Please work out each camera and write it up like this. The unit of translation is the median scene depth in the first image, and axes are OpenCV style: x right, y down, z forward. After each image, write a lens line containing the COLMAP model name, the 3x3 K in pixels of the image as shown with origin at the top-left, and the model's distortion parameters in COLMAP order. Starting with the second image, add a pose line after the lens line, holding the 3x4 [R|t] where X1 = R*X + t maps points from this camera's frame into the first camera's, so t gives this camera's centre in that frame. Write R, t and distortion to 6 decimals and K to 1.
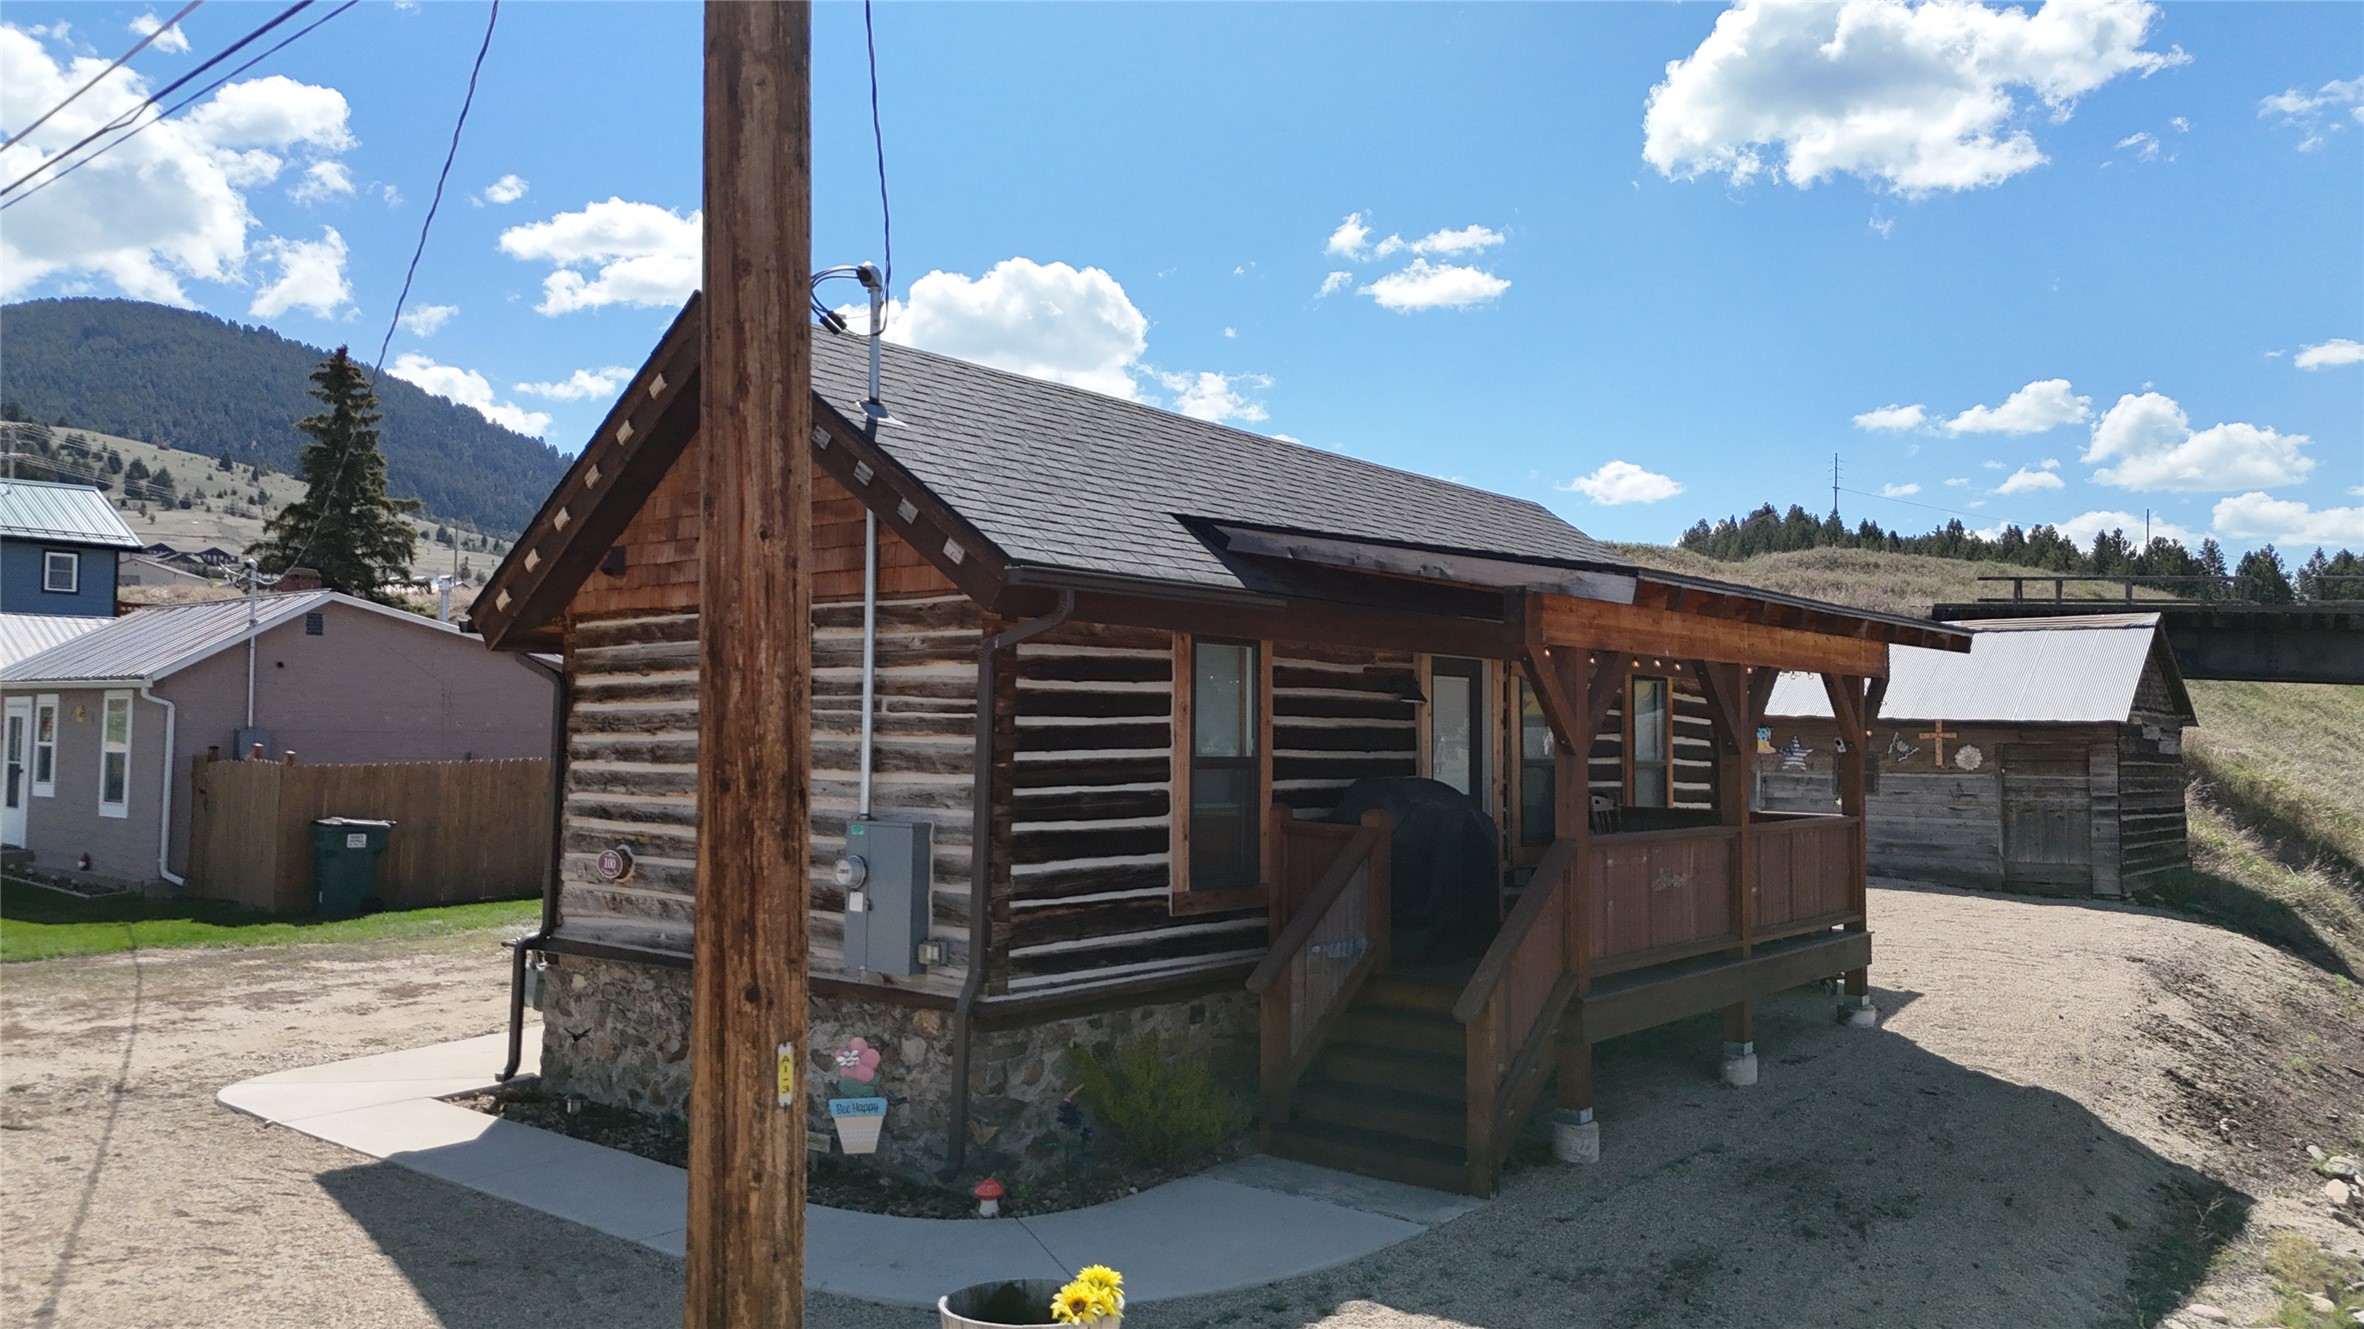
lens RADIAL K [[1740.3, 0, 1190.9], [0, 1740.3, 649.1], [0, 0, 1]] dist [0.074361, -0.070161]
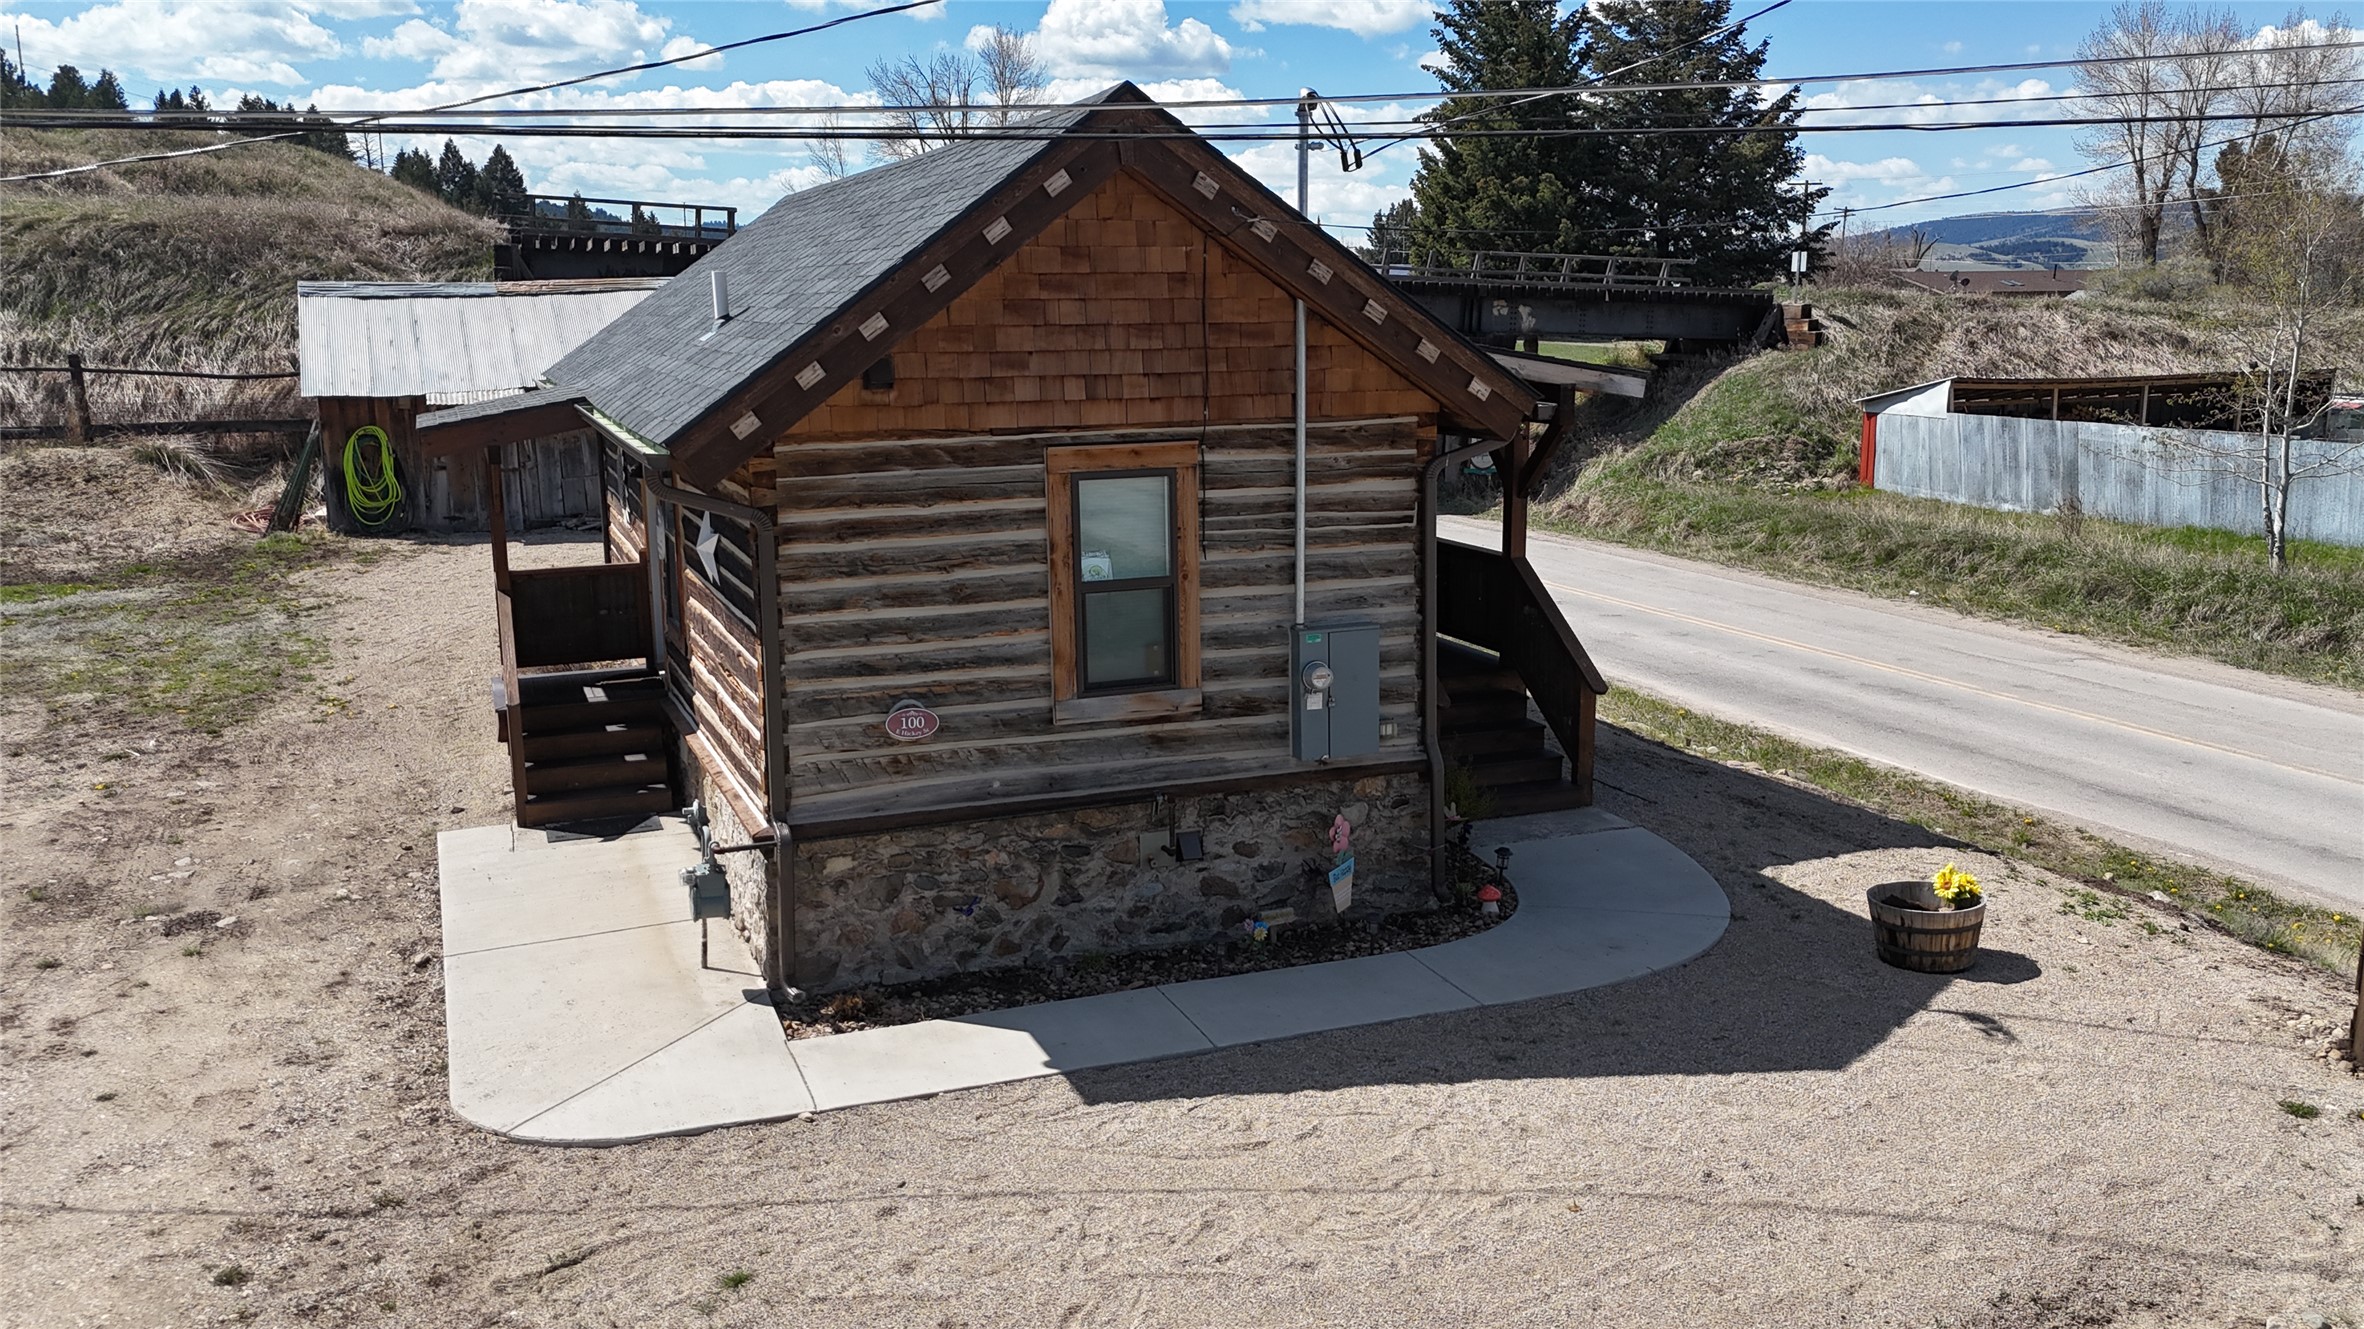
lens RADIAL K [[1879.6, 0, 1204.5], [0, 1879.6, 668.5], [0, 0, 1]] dist [0.075680, -0.065877]
pose [[0.486778, -0.186010, 0.853491, -1.060723], [-0.031169, 0.972744, 0.229777, -0.125943], [-0.872970, -0.138453, 0.467713, 0.435185]]
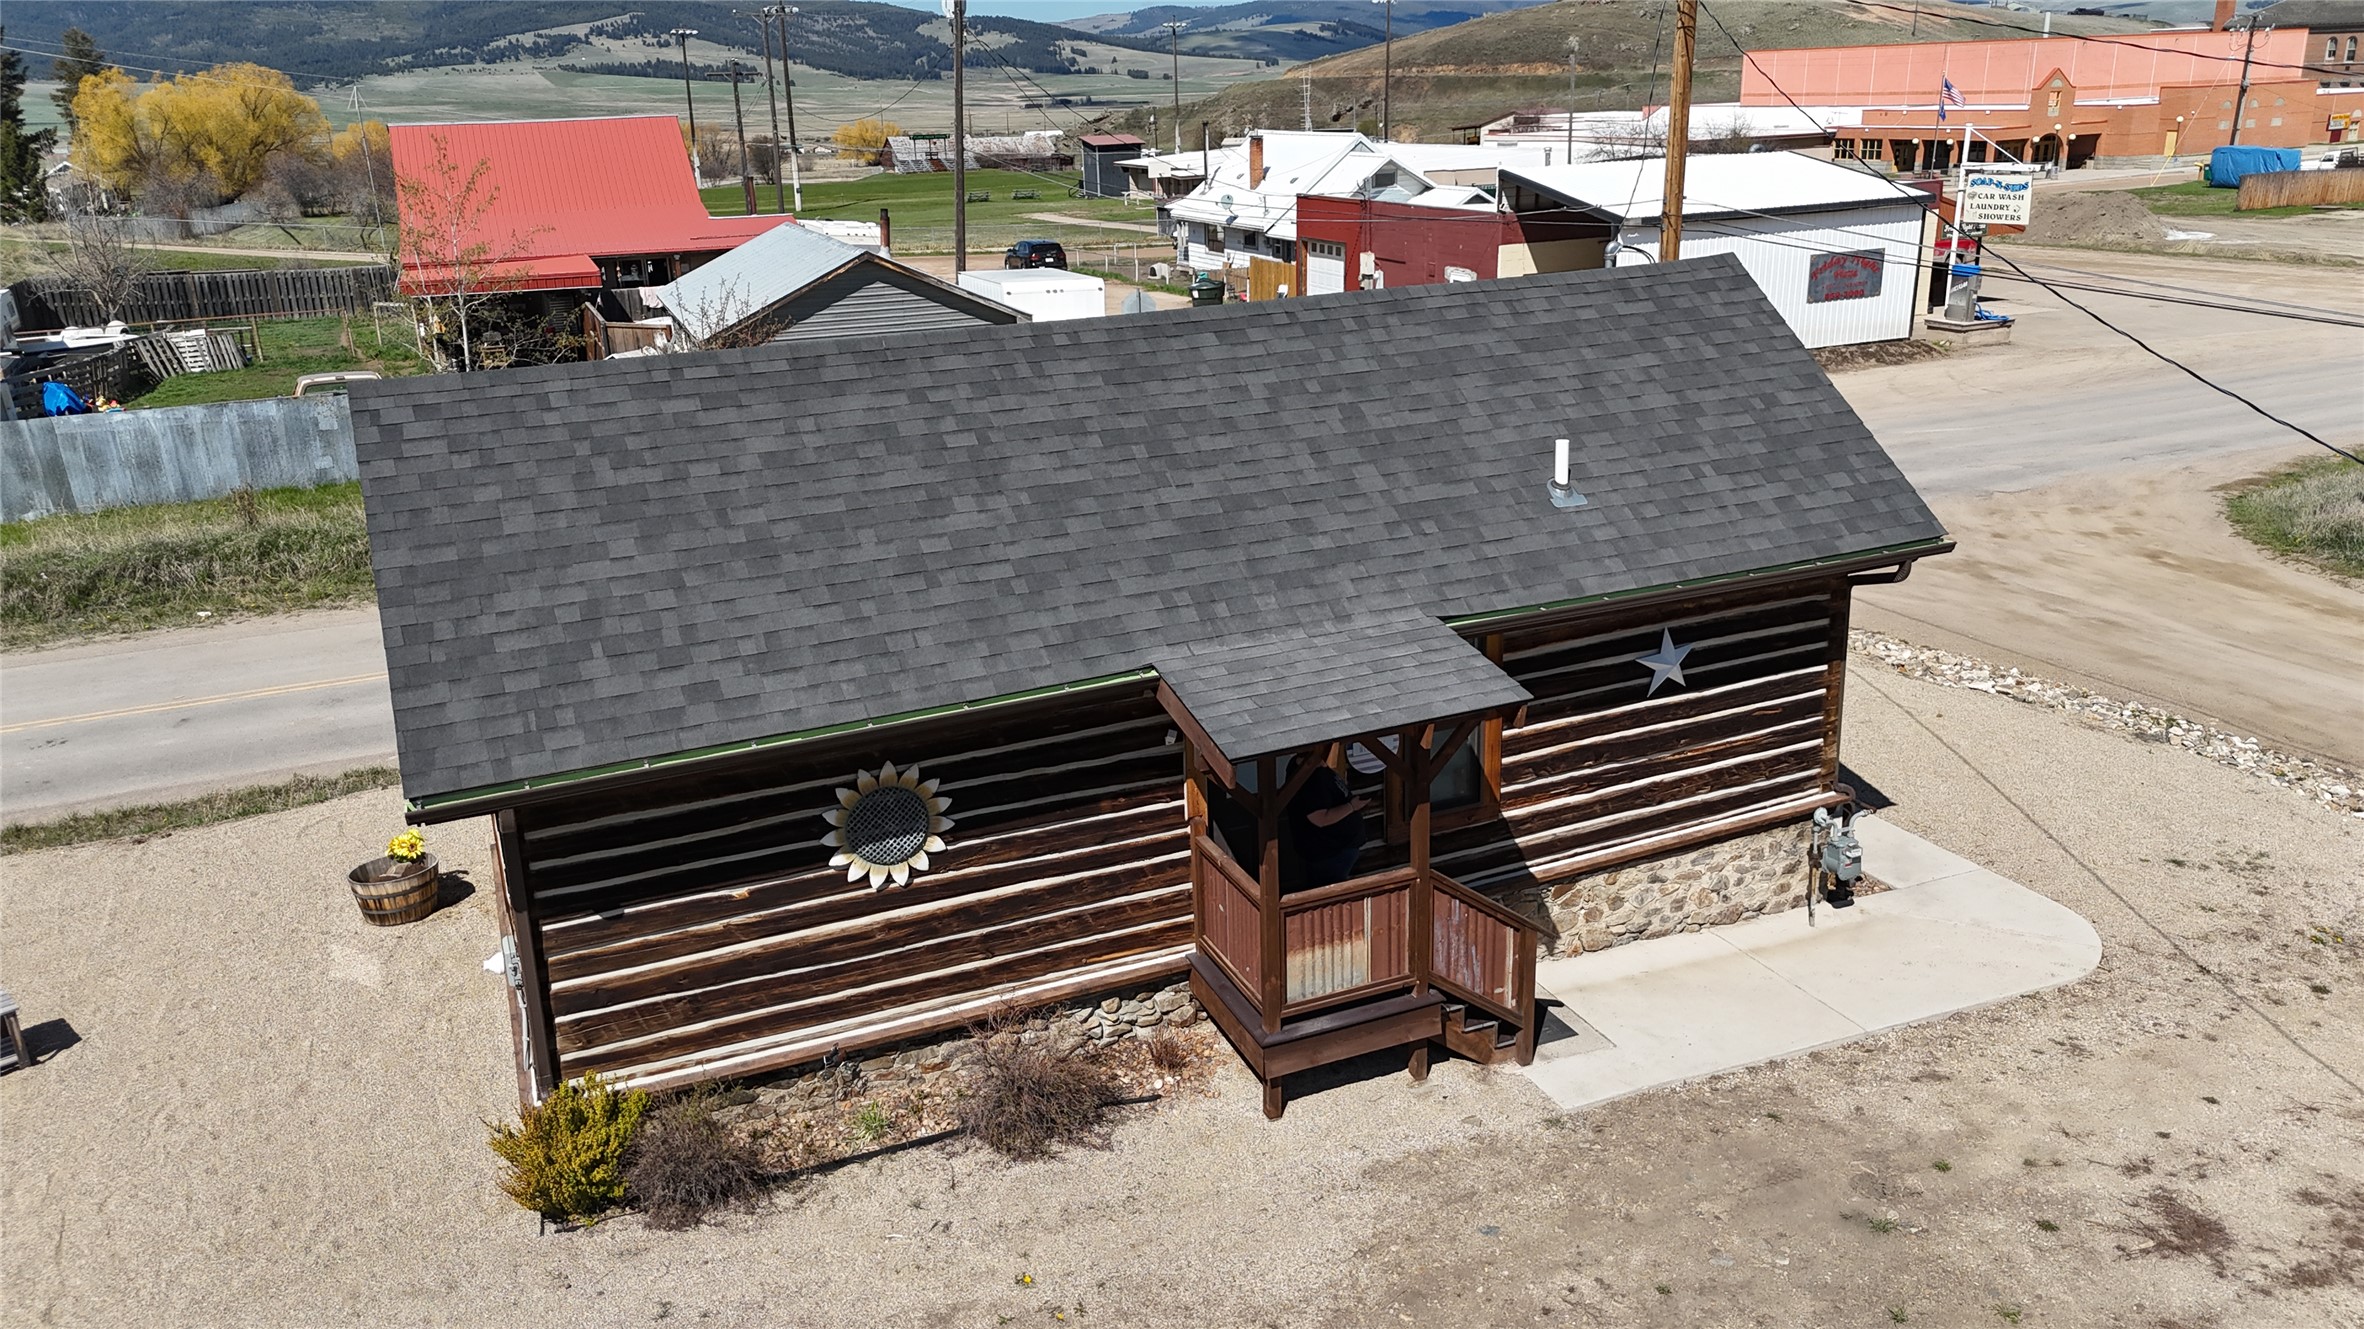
lens RADIAL K [[1740.3, 0, 1184.3], [0, 1740.3, 663.4], [0, 0, 1]] dist [0.074361, -0.070161]
pose [[-0.886768, -0.132653, 0.442770, -0.514255], [-0.003154, 0.959647, 0.281191, -0.259520], [-0.462204, 0.247954, -0.851402, 2.276412]]
